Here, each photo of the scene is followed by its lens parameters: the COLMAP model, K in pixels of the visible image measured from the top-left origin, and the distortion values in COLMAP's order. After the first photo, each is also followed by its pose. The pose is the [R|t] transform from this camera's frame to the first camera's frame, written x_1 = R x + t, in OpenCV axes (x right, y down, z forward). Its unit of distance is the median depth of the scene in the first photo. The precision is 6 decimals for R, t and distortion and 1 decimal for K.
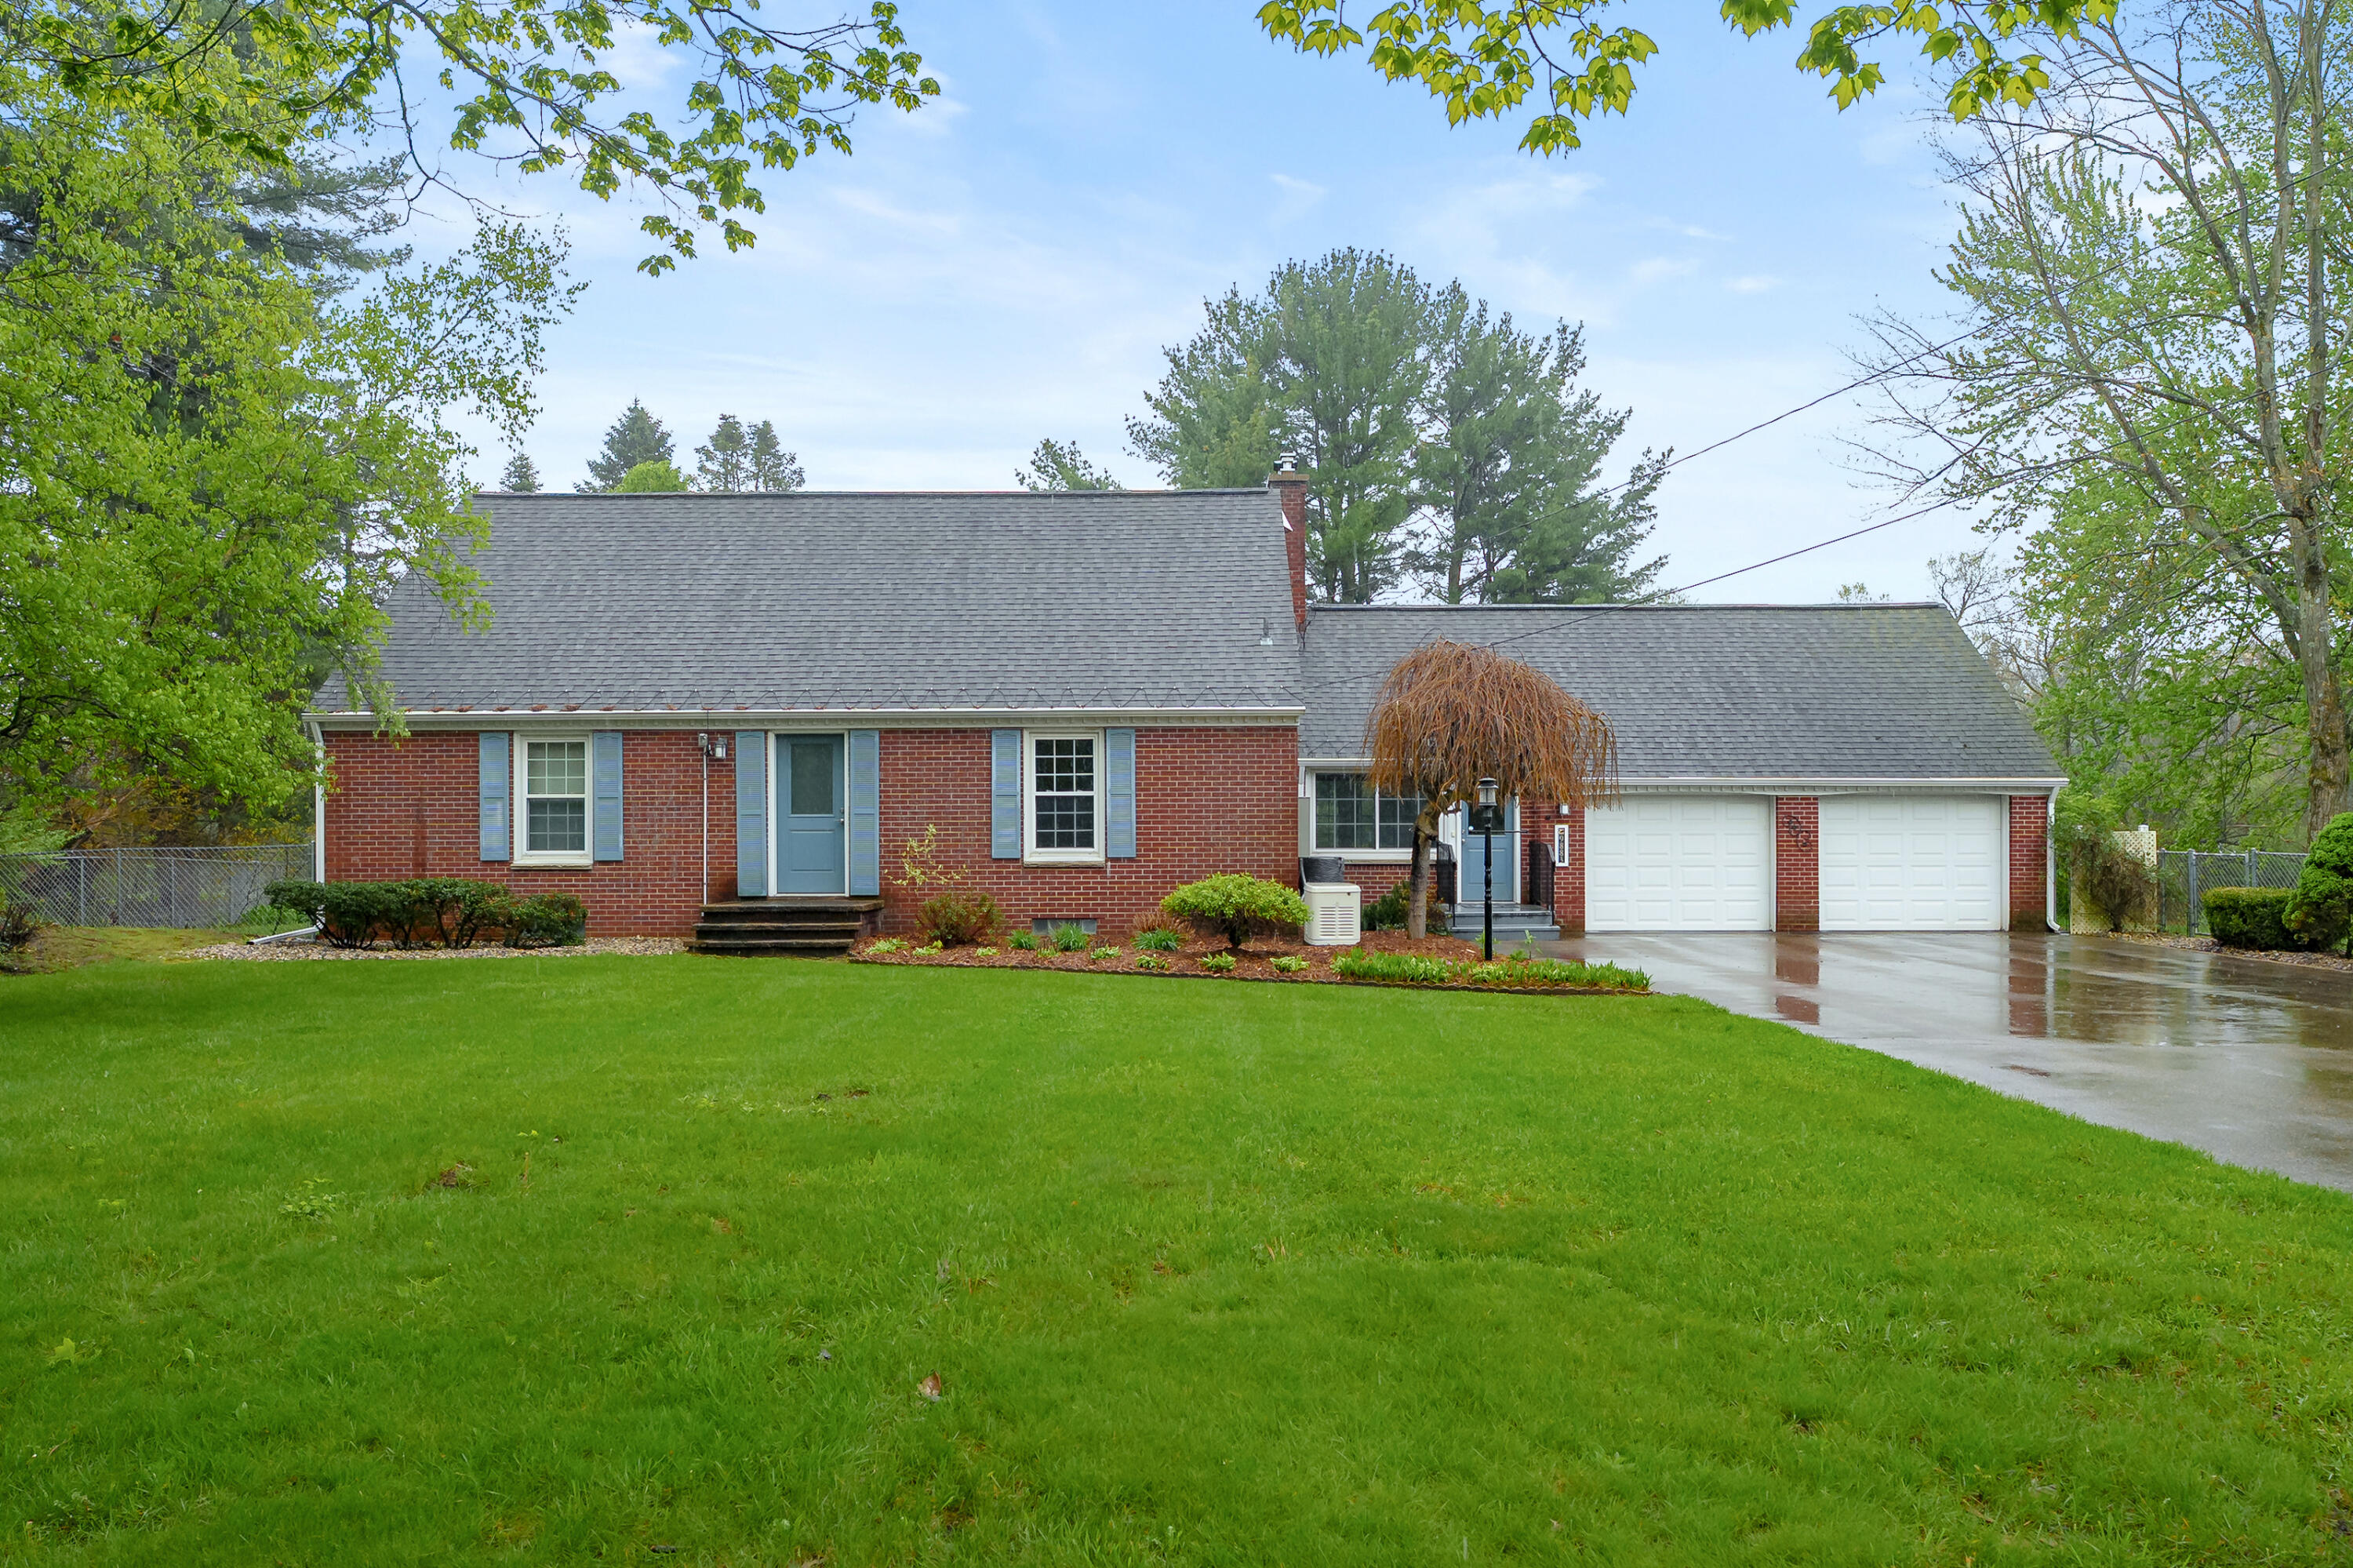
lens RADIAL K [[1316.8, 0, 1176.4], [0, 1316.8, 734.7], [0, 0, 1]] dist [-0.004066, 0.000268]
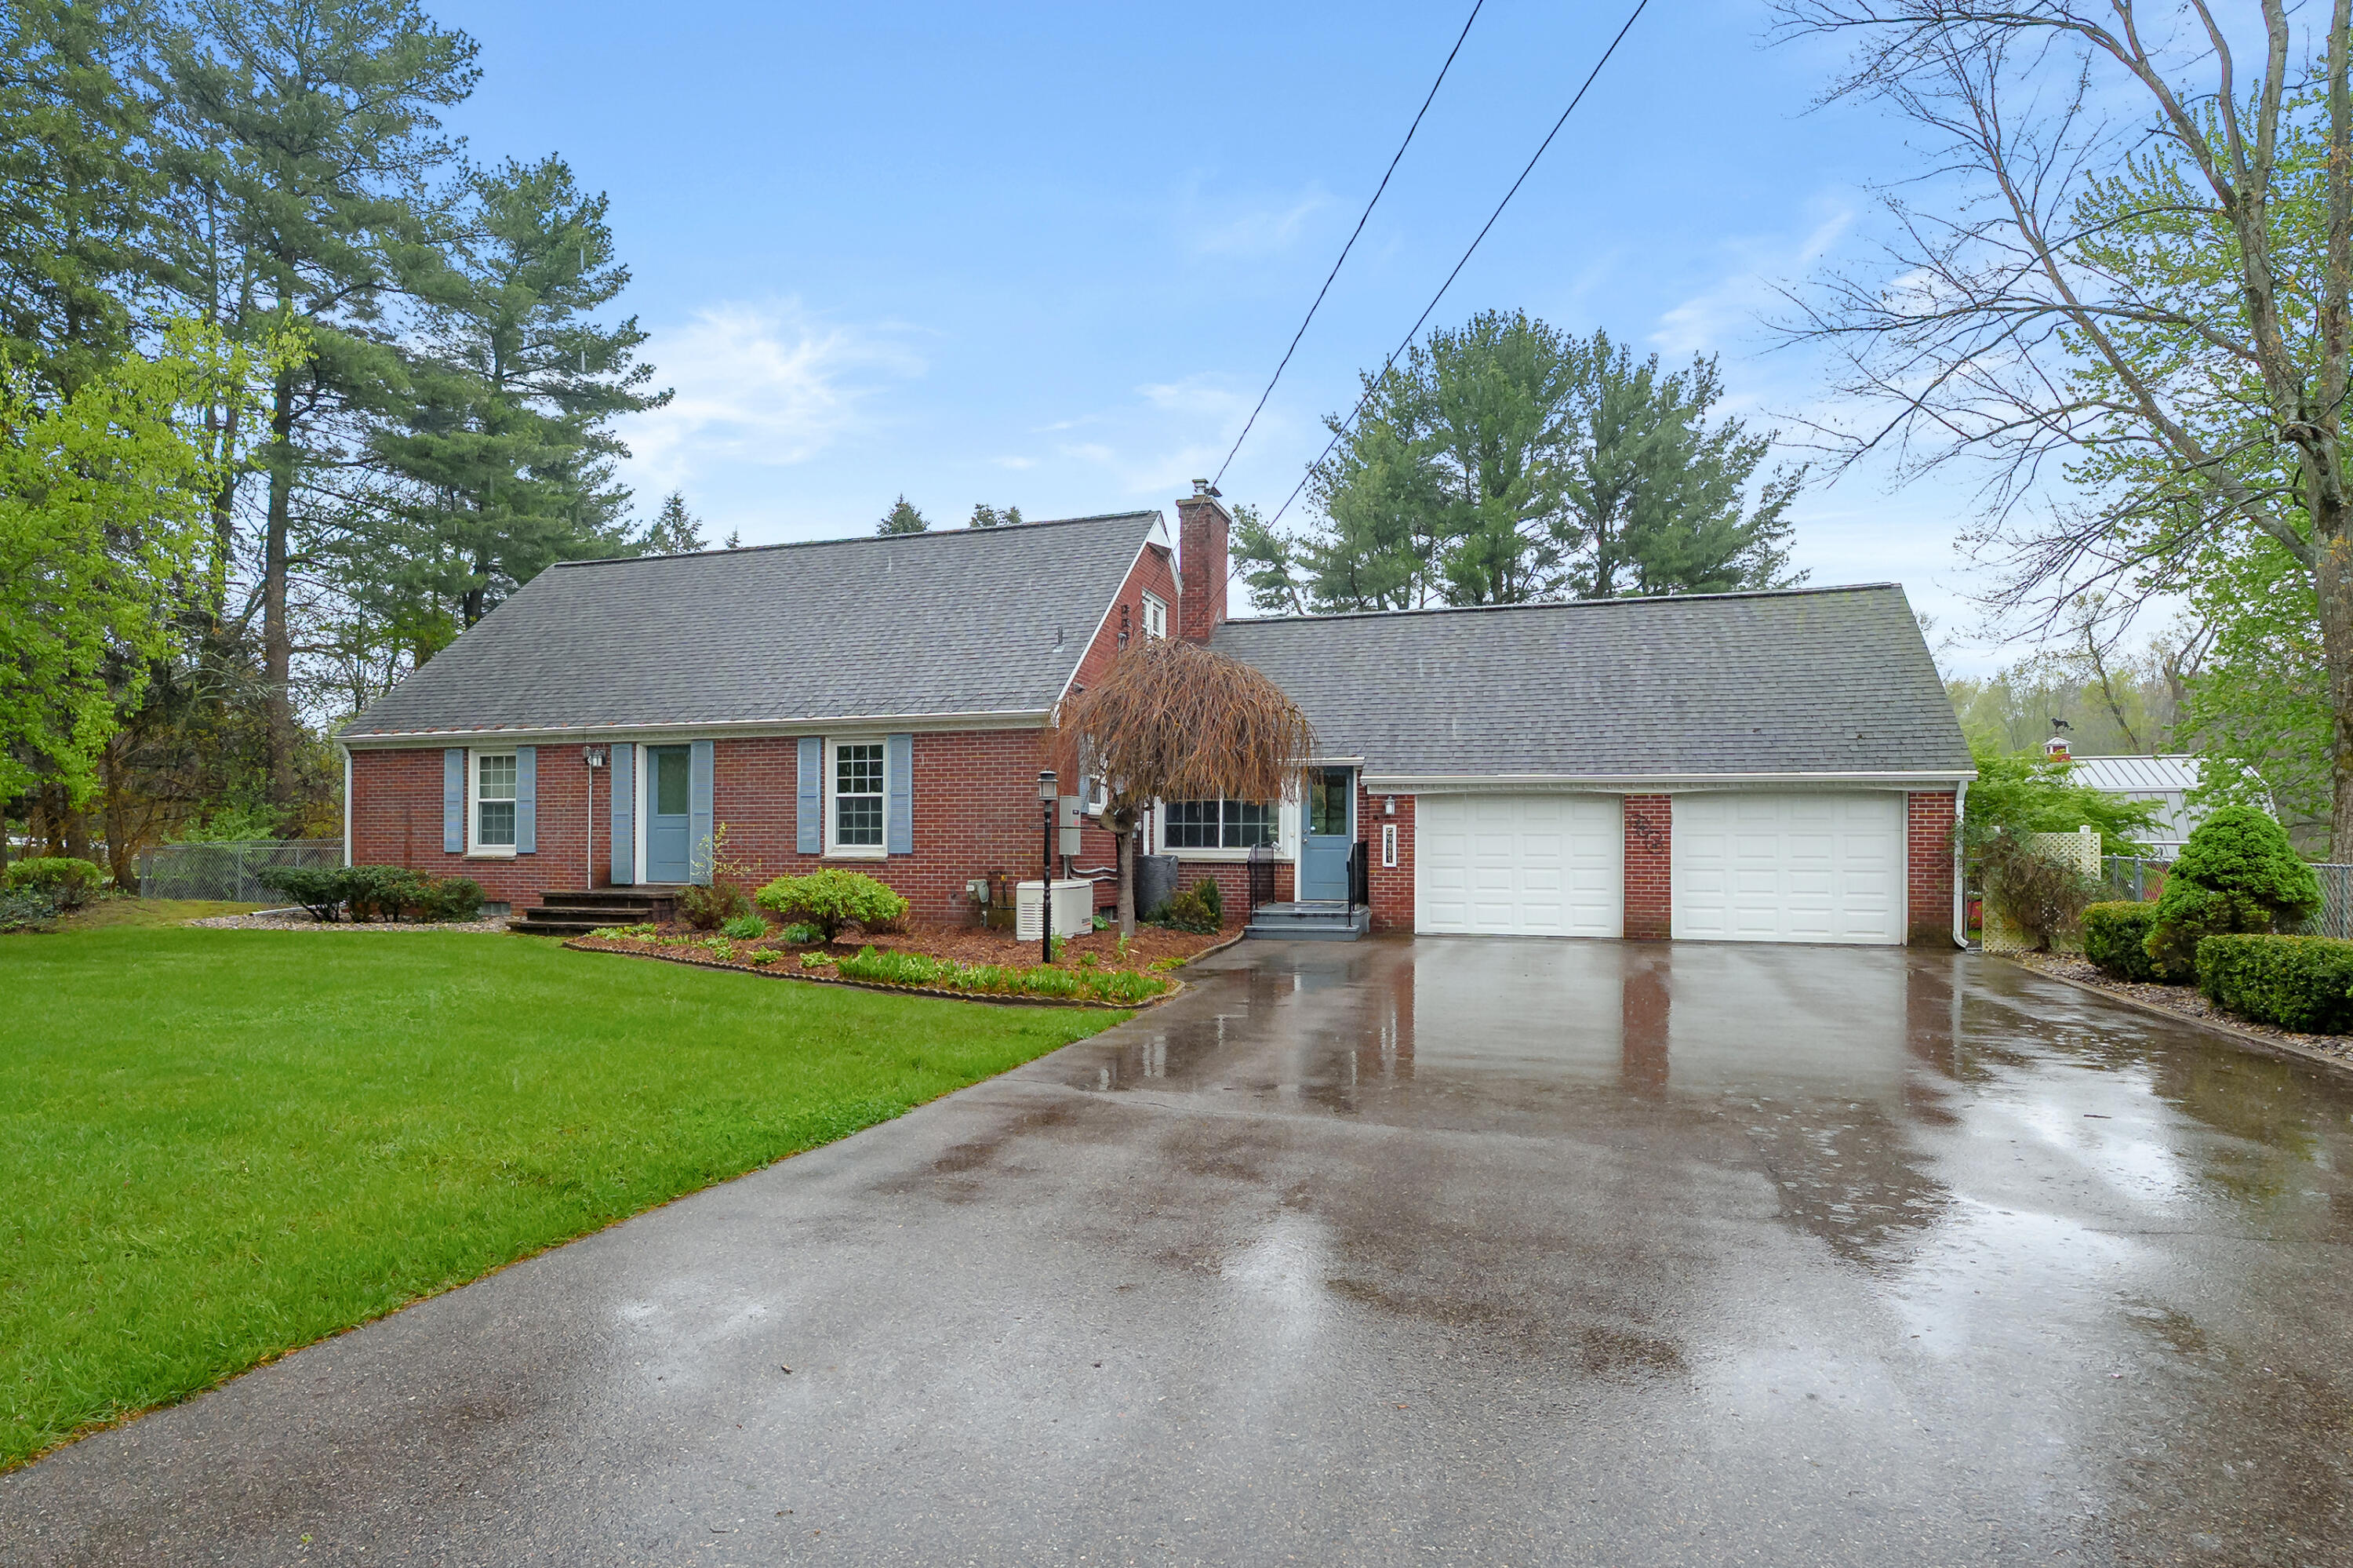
lens RADIAL K [[1070.3, 0, 1176.3], [0, 1070.3, 758.5], [0, 0, 1]] dist [-0.003736, 0.000395]
pose [[0.964238, -0.015979, -0.264557, 0.398494], [0.016172, 0.999868, -0.001451, 0.019741], [0.264546, -0.002880, 0.964369, 0.208992]]
